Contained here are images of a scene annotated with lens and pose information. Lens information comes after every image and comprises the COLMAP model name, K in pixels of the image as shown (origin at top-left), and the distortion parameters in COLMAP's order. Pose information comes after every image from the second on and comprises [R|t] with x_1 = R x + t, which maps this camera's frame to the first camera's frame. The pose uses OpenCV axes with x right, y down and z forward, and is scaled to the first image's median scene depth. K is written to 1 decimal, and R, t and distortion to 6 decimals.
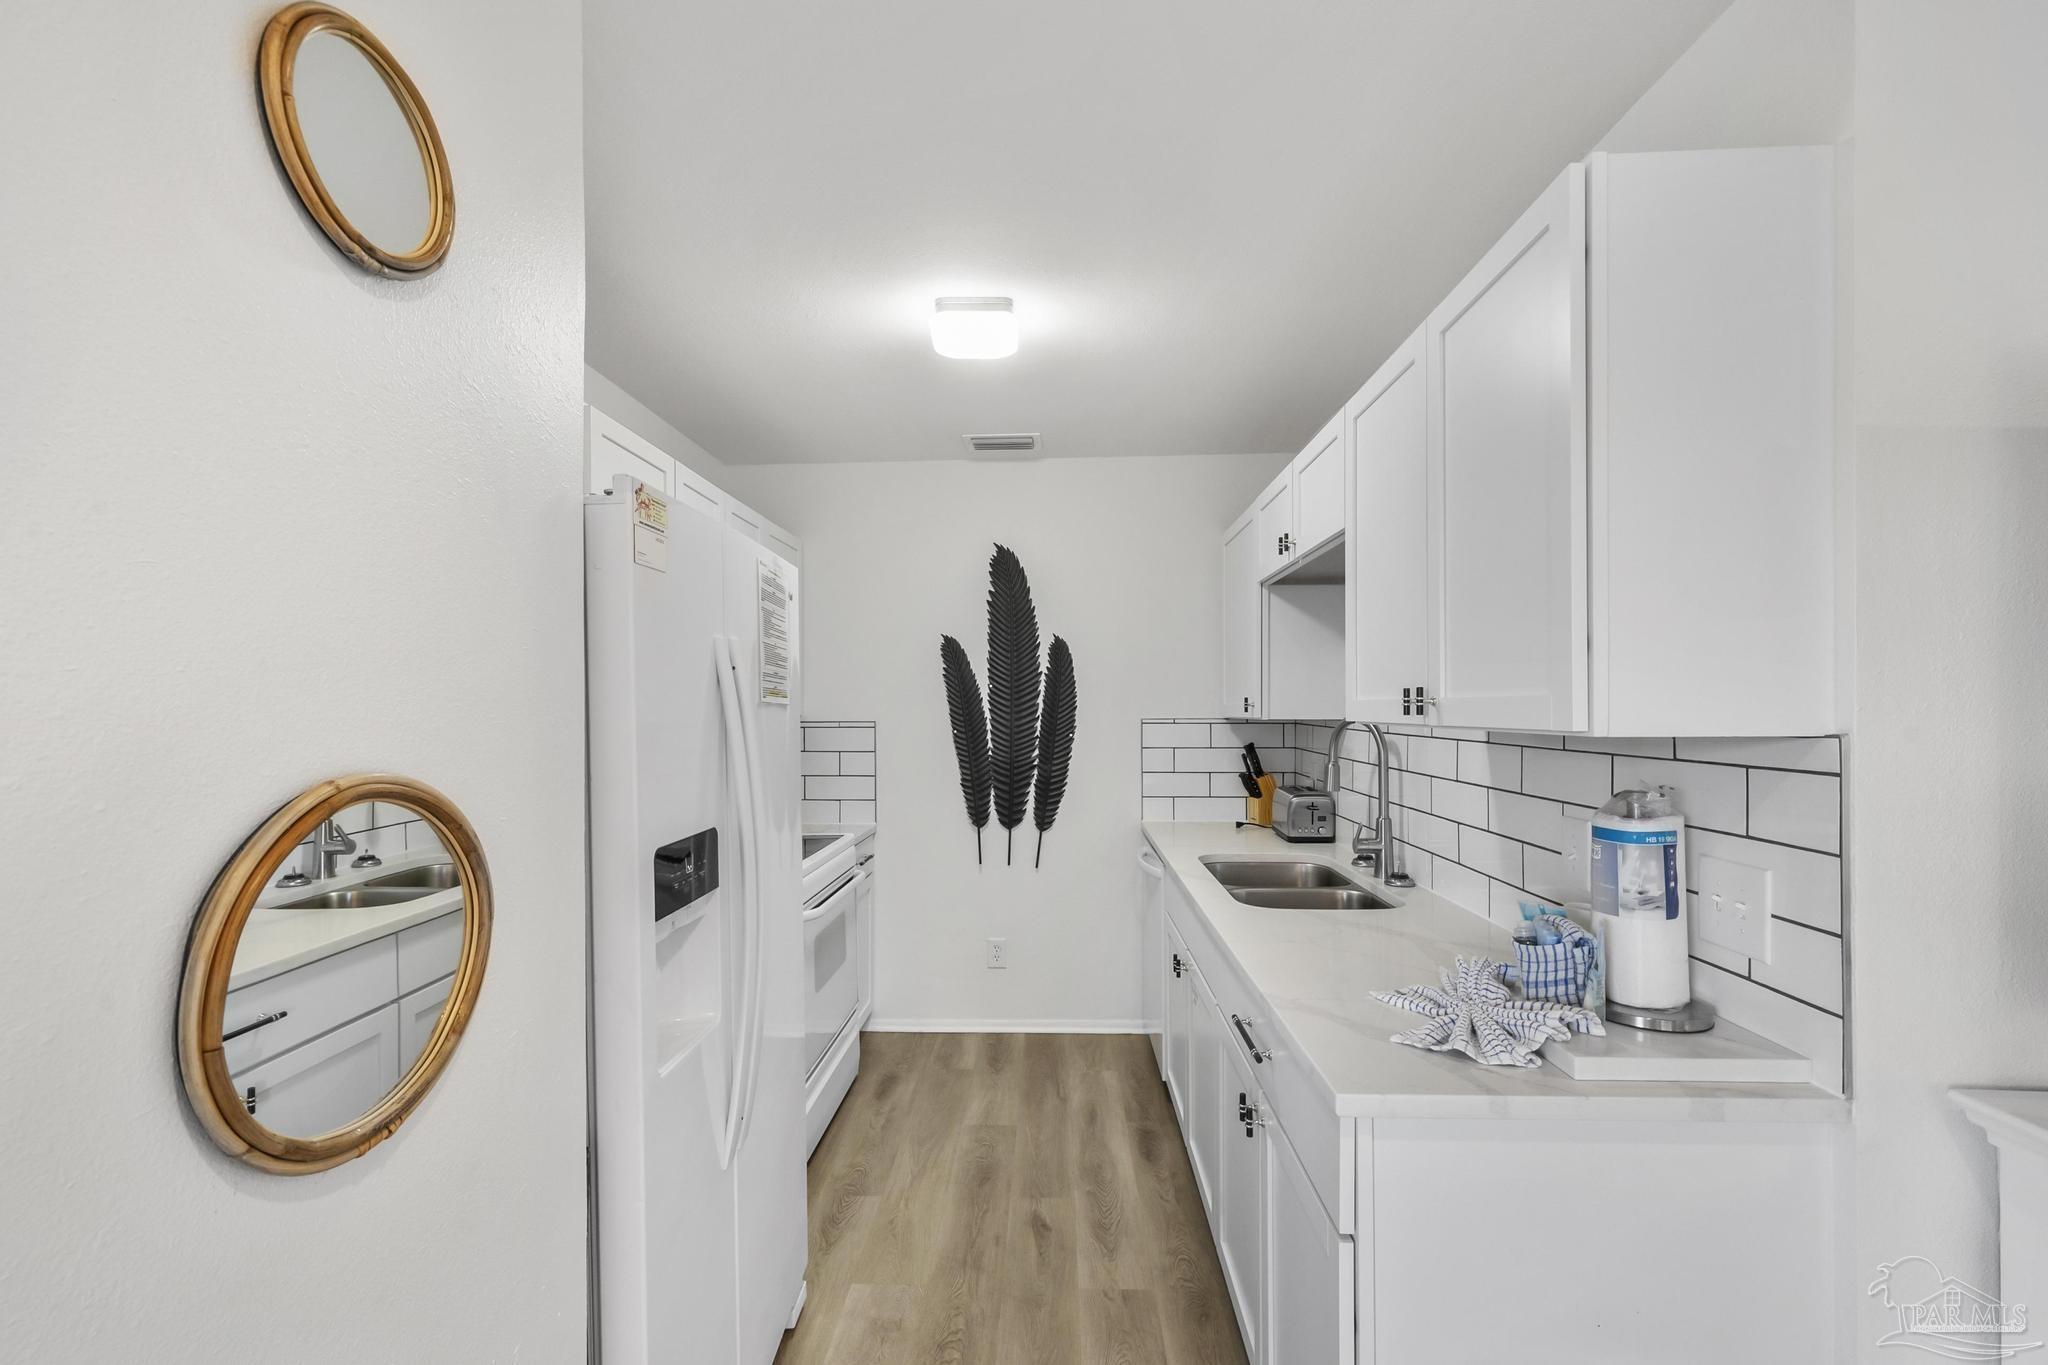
lens RADIAL K [[872.4, 0, 1021.0], [0, 872.4, 695.3], [0, 0, 1]] dist [0.002073, -0.001270]
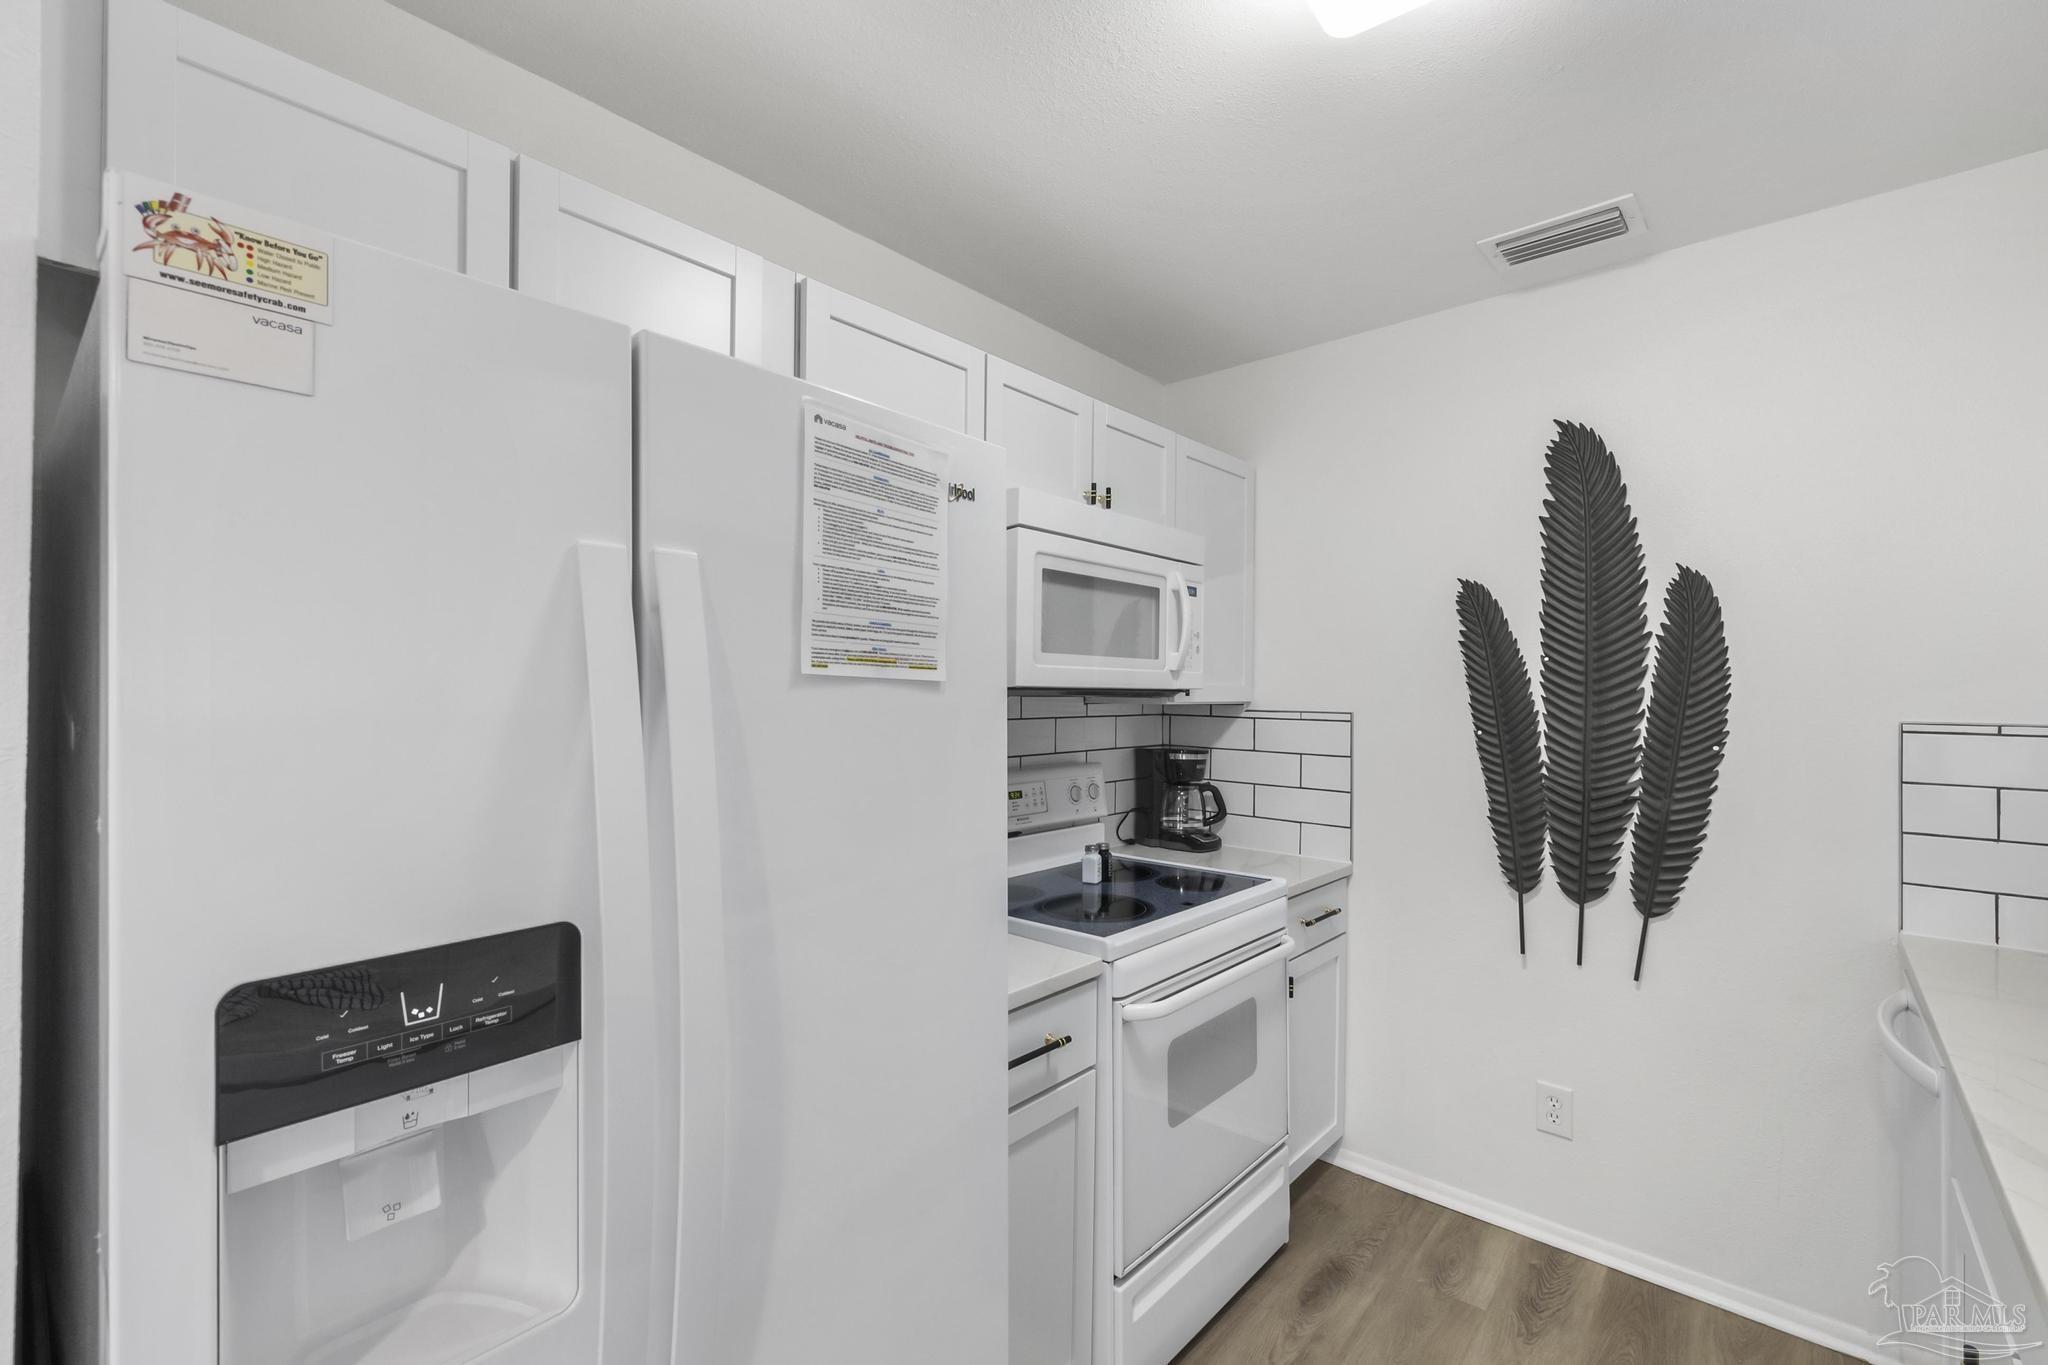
lens RADIAL K [[872.4, 0, 1022.8], [0, 872.4, 679.0], [0, 0, 1]] dist [0.002073, -0.001270]
pose [[0.772457, 0.003363, -0.635059, 0.068684], [-0.004029, 0.999992, 0.000395, 0.004368], [0.635055, 0.002254, 0.772464, 0.311614]]
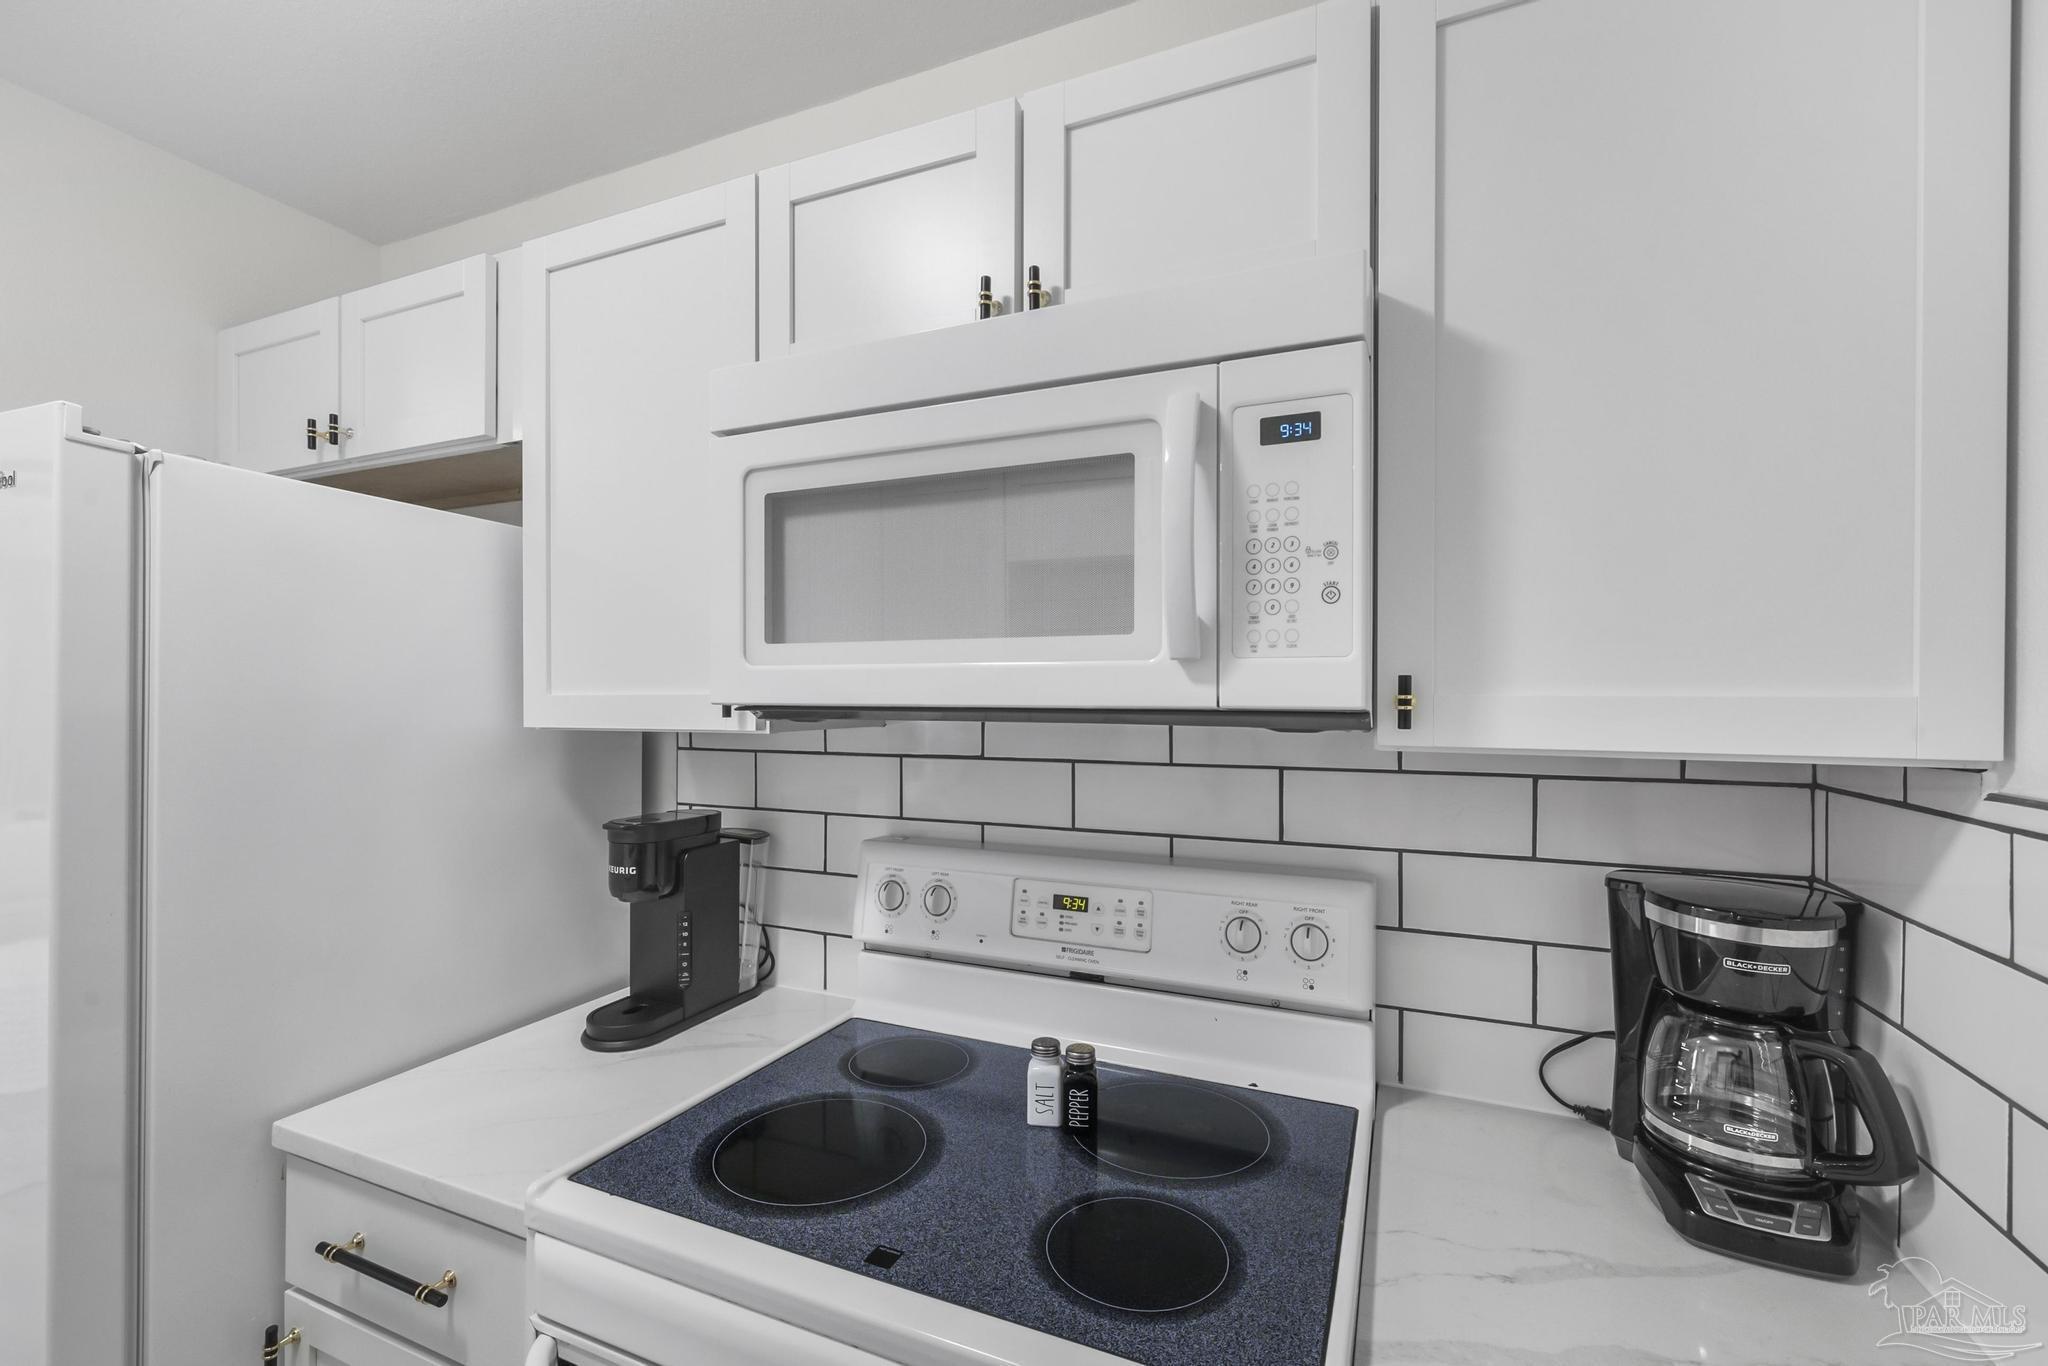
lens RADIAL K [[872.4, 0, 1024.3], [0, 872.4, 699.2], [0, 0, 1]] dist [0.002073, -0.001270]
pose [[-0.365755, 0.008213, -0.930675, -0.011679], [0.012998, 0.999909, 0.003715, 0.006869], [0.930620, -0.010738, -0.365828, 0.909882]]
